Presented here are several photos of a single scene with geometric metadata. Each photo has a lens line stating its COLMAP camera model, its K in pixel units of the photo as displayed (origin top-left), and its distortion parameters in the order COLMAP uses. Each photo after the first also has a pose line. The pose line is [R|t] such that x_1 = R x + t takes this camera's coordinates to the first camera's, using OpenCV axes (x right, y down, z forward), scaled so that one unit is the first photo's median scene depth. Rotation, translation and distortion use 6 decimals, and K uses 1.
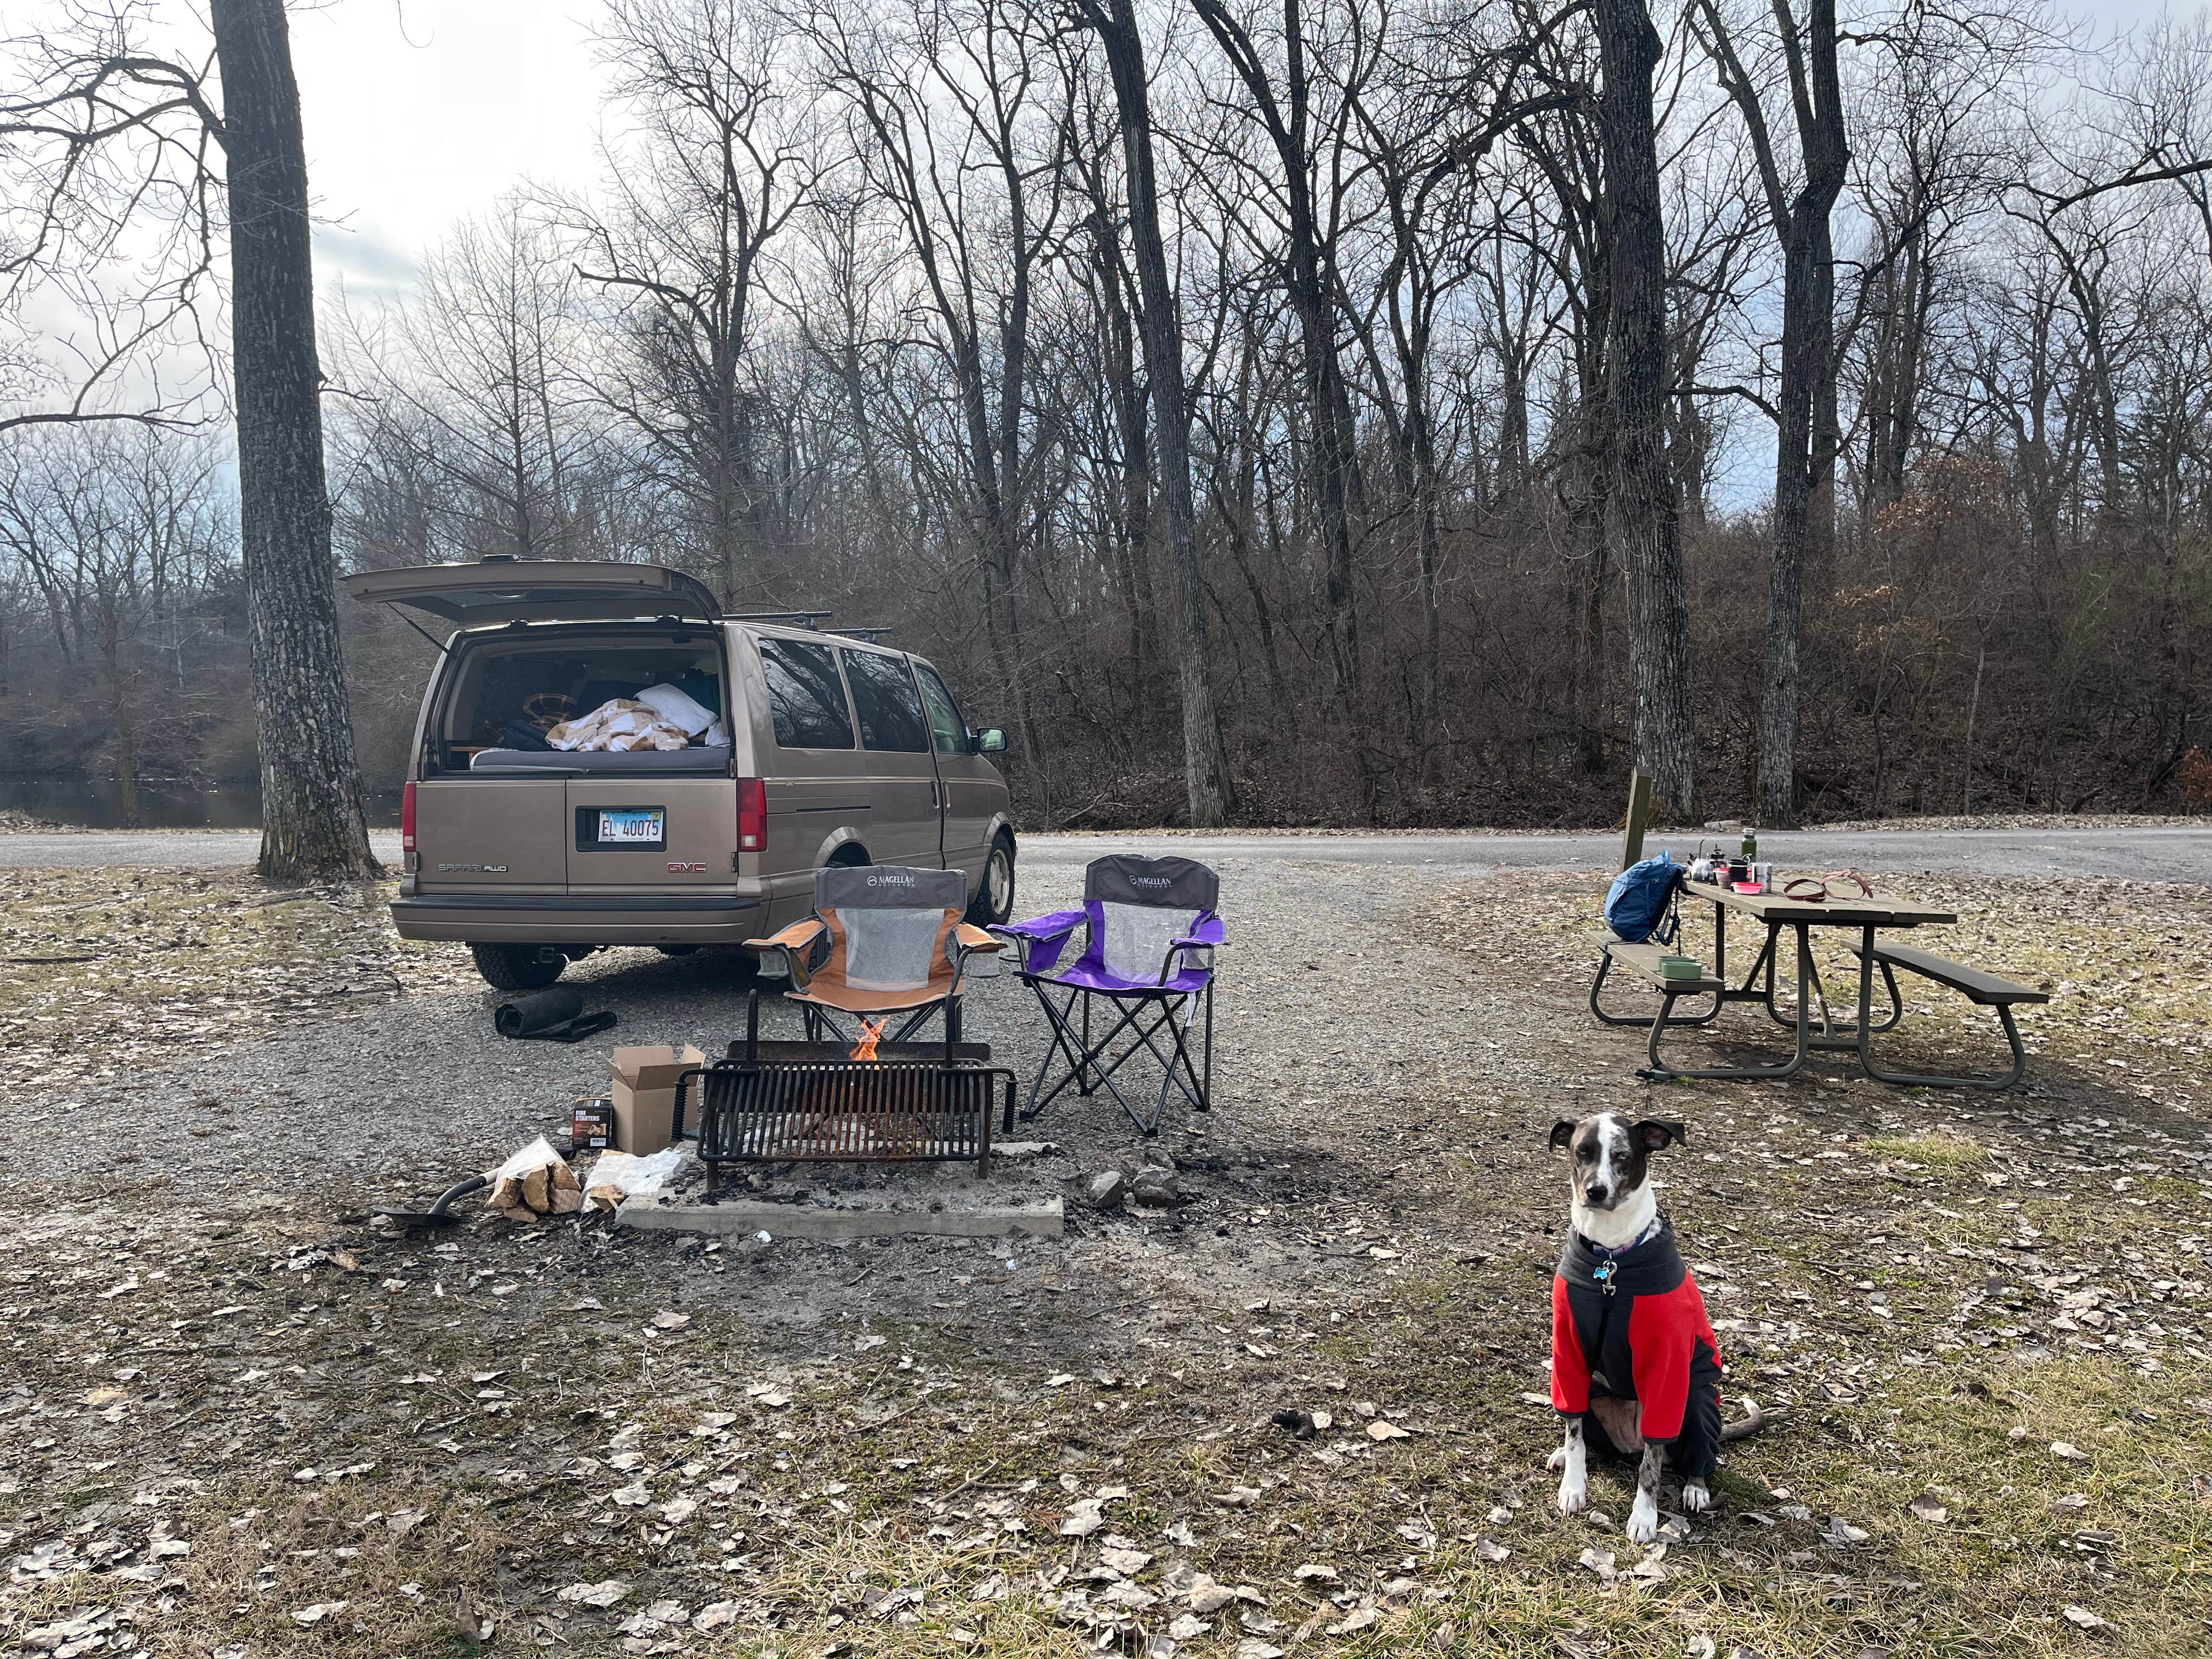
lens RADIAL K [[1552.3, 0, 1106.0], [0, 1552.3, 829.5], [0, 0, 1]] dist [0.065875, -0.128283]
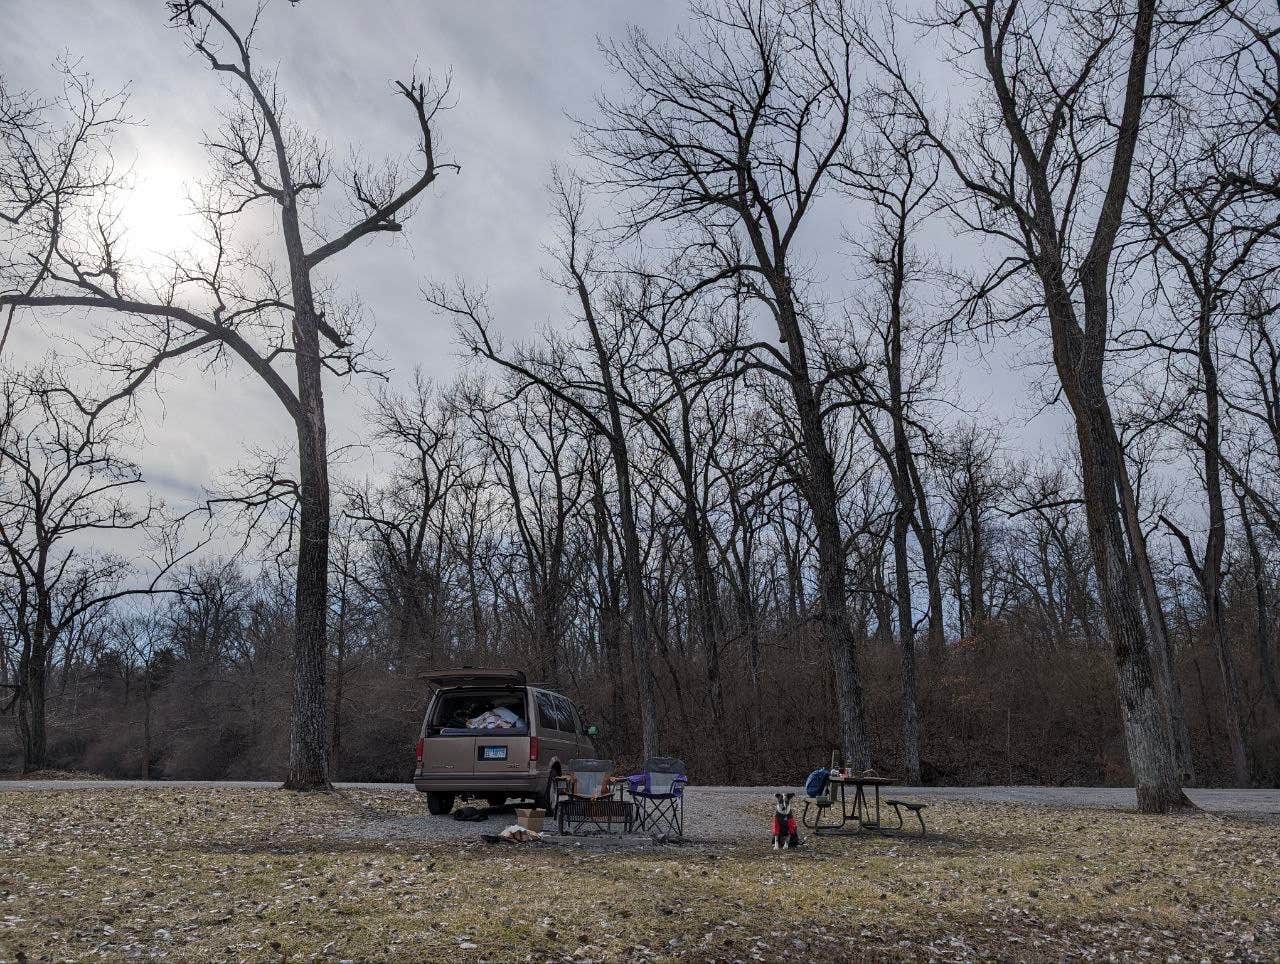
lens RADIAL K [[898.2, 0, 640.0], [0, 898.2, 482.0], [0, 0, 1]] dist [0.065875, -0.128283]
pose [[0.997513, 0.027711, 0.064814, -0.029058], [-0.003275, 0.936716, -0.350075, 0.024671], [-0.070413, 0.348992, 0.934477, -0.182885]]
